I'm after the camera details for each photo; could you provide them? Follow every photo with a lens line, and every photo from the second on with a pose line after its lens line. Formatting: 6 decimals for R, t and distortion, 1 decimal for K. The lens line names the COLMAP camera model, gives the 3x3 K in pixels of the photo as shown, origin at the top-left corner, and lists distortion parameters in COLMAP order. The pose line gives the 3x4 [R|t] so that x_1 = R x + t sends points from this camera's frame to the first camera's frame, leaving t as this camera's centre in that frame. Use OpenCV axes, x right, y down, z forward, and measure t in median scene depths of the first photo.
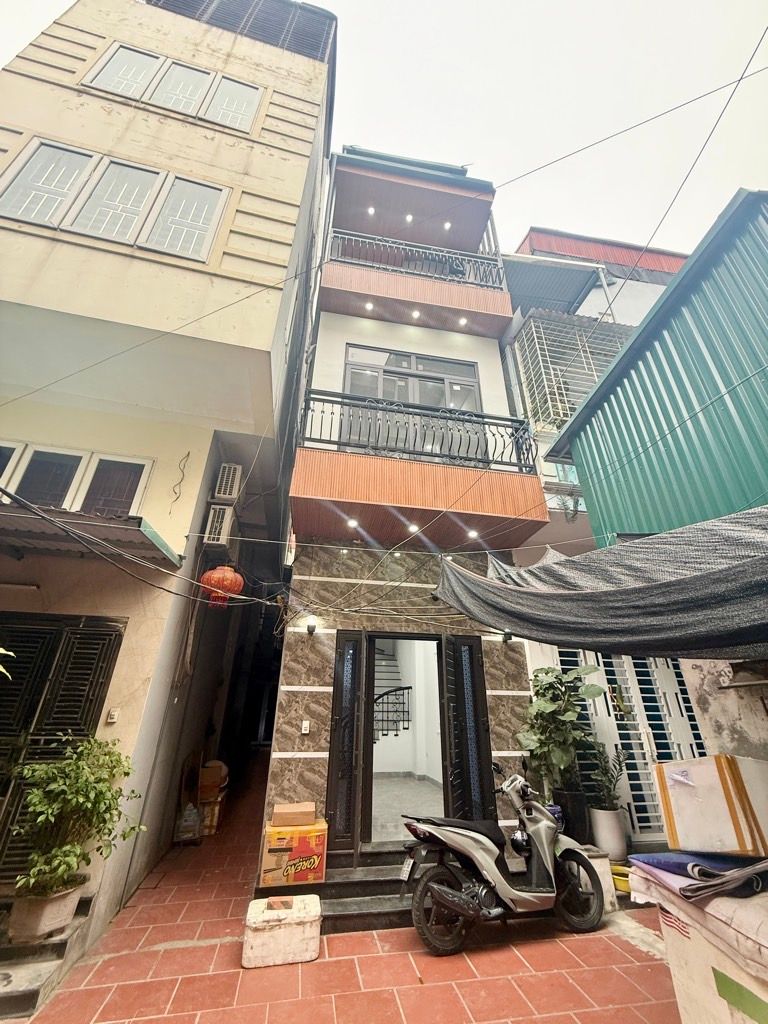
lens RADIAL K [[405.1, 0, 385.2], [0, 405.1, 507.7], [0, 0, 1]] dist [-0.001290, 0.000353]
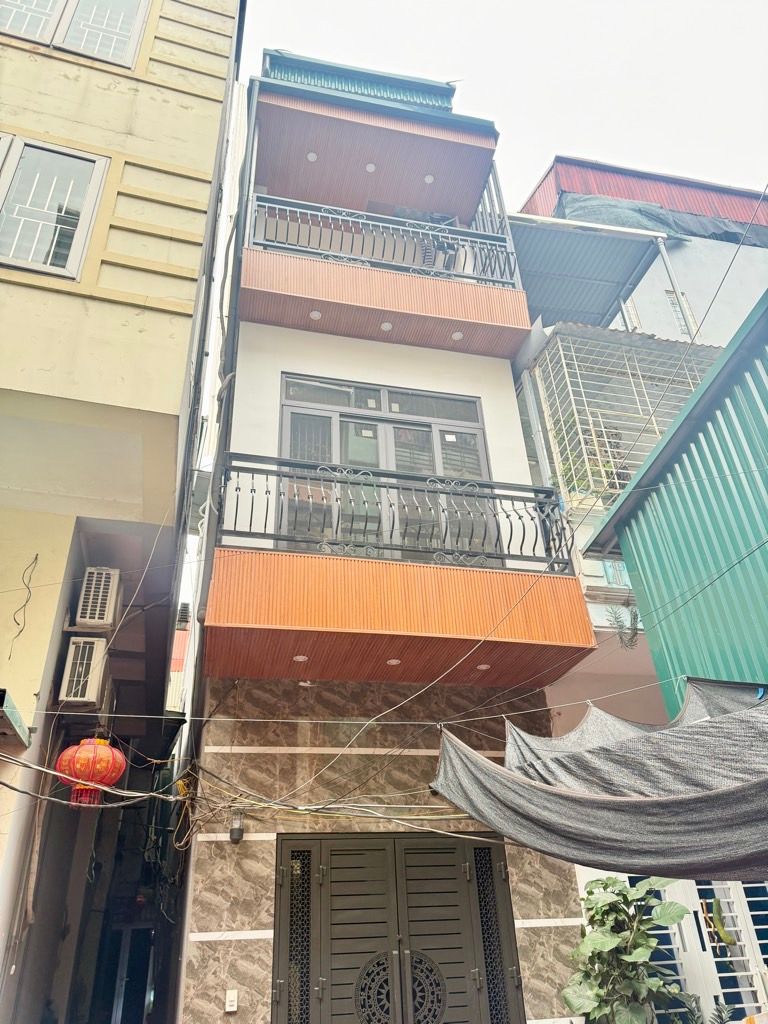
lens RADIAL K [[721.2, 0, 382.9], [0, 721.2, 513.0], [0, 0, 1]] dist [0.031434, -0.032198]
pose [[0.996821, -0.018290, 0.077540, -0.032928], [0.025416, 0.995441, -0.091930, -0.084564], [-0.075505, 0.093608, 0.992742, -0.173088]]
